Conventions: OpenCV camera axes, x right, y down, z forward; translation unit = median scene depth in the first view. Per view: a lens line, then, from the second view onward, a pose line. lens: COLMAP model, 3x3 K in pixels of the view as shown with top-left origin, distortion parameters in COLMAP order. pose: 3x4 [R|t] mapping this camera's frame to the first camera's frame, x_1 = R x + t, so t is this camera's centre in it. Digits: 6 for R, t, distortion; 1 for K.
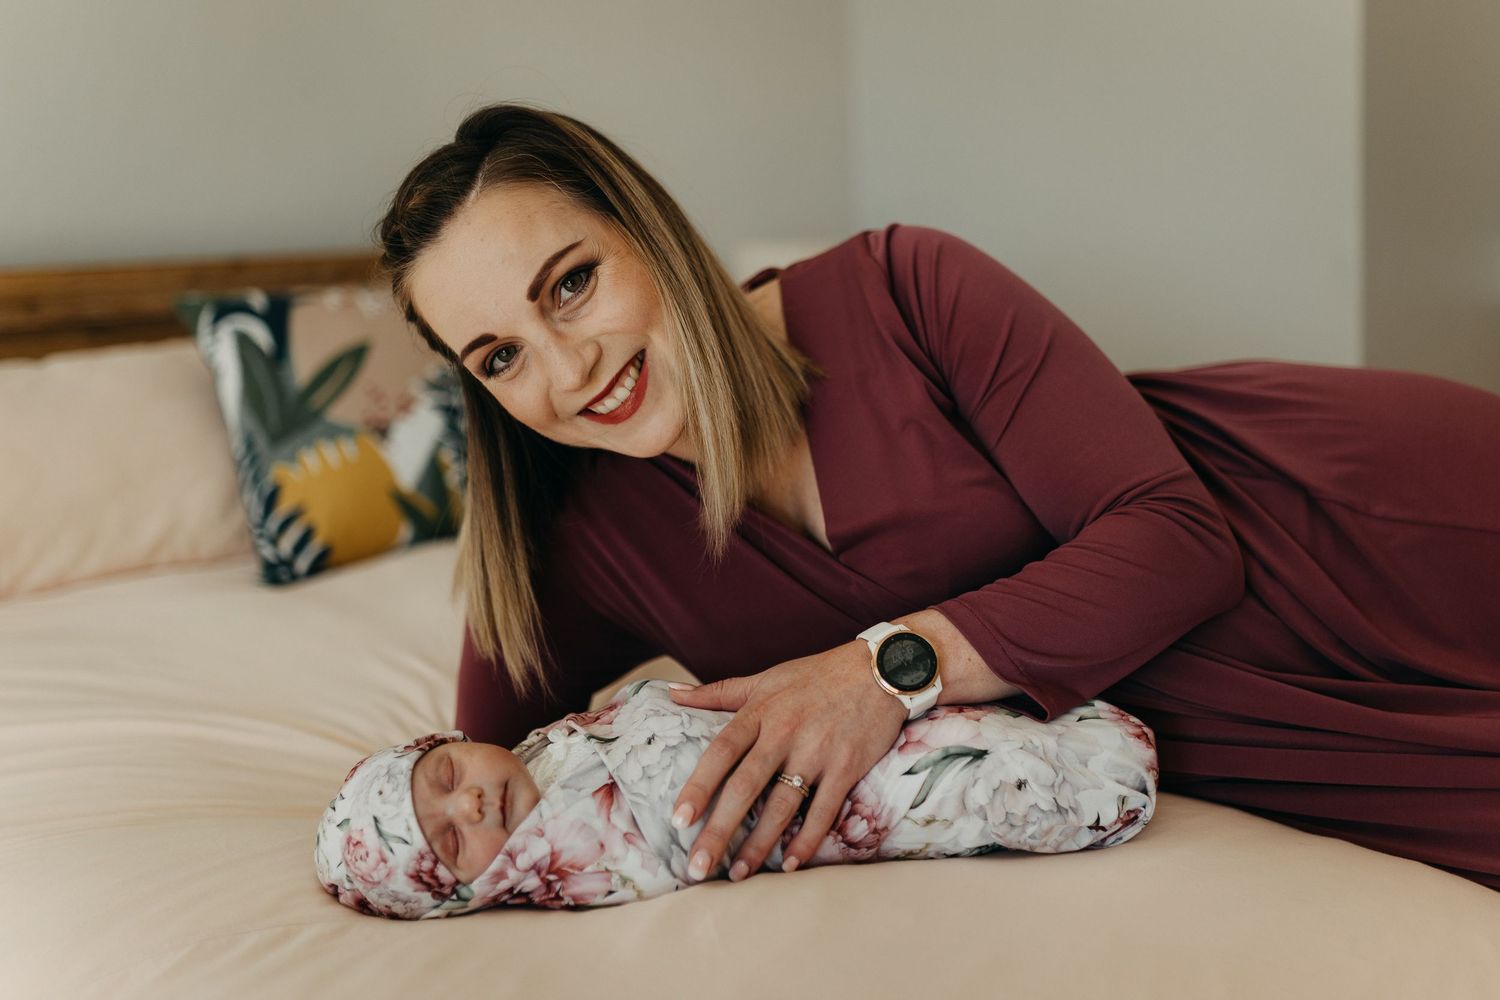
lens RADIAL K [[1526.1, 0, 750.0], [0, 1526.1, 500.0], [0, 0, 1]] dist [0.050572, 0.004531]
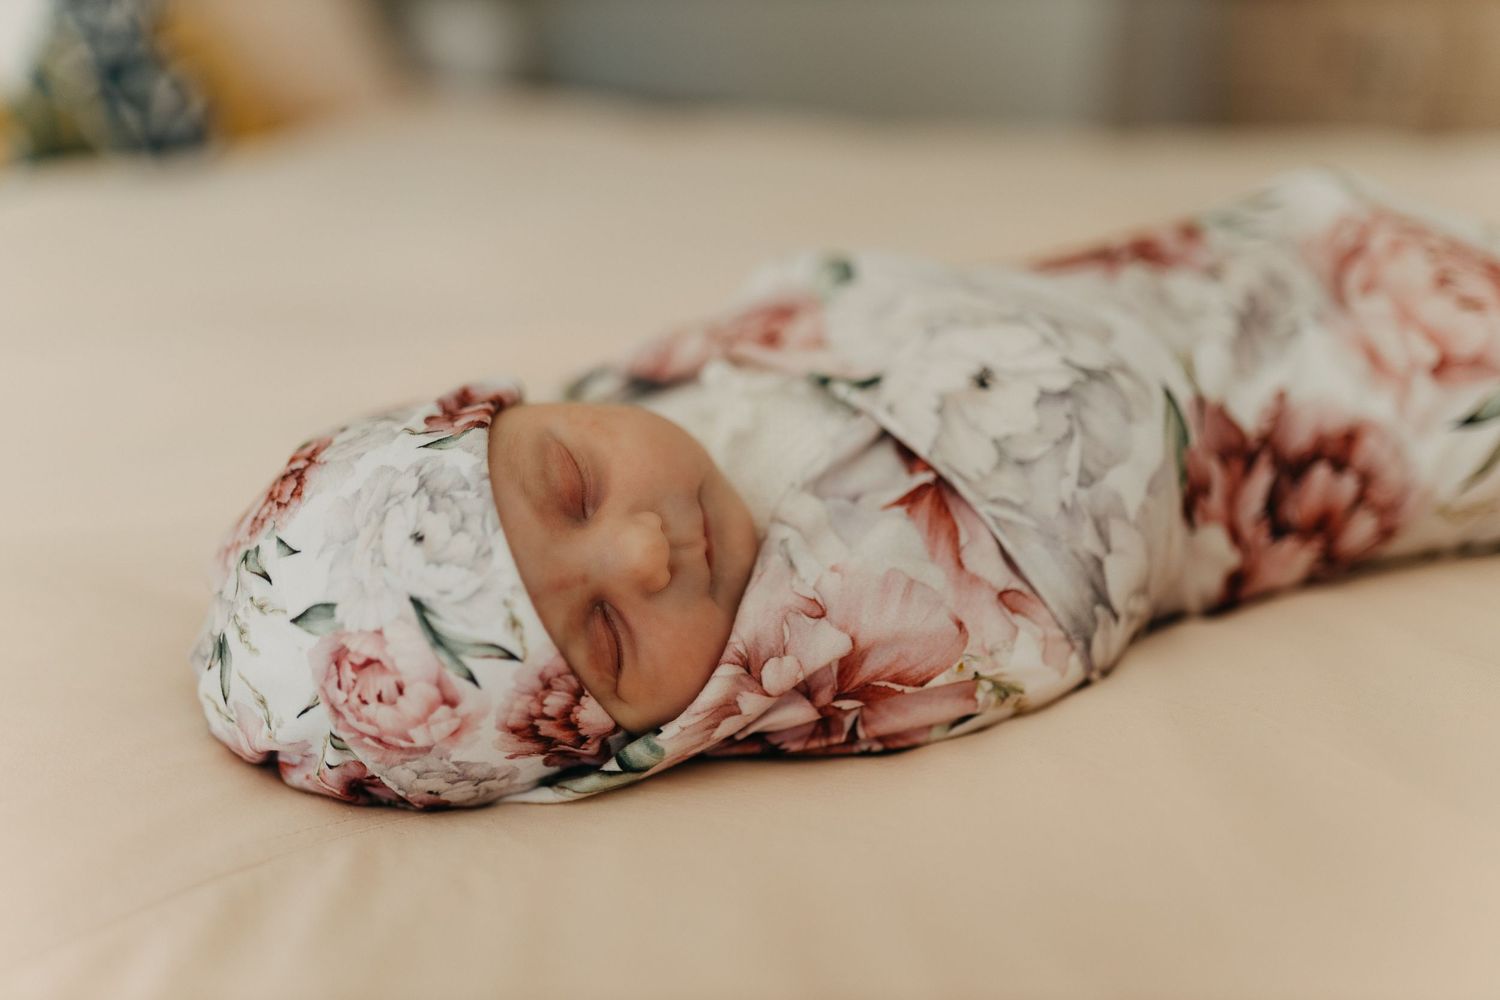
lens RADIAL K [[1526.1, 0, 750.0], [0, 1526.1, 500.0], [0, 0, 1]] dist [0.050572, 0.004531]
pose [[0.955011, -0.063730, 0.289642, -0.274510], [-0.010232, 0.968977, 0.246940, 0.083577], [-0.296394, -0.238794, 0.924731, 0.615496]]
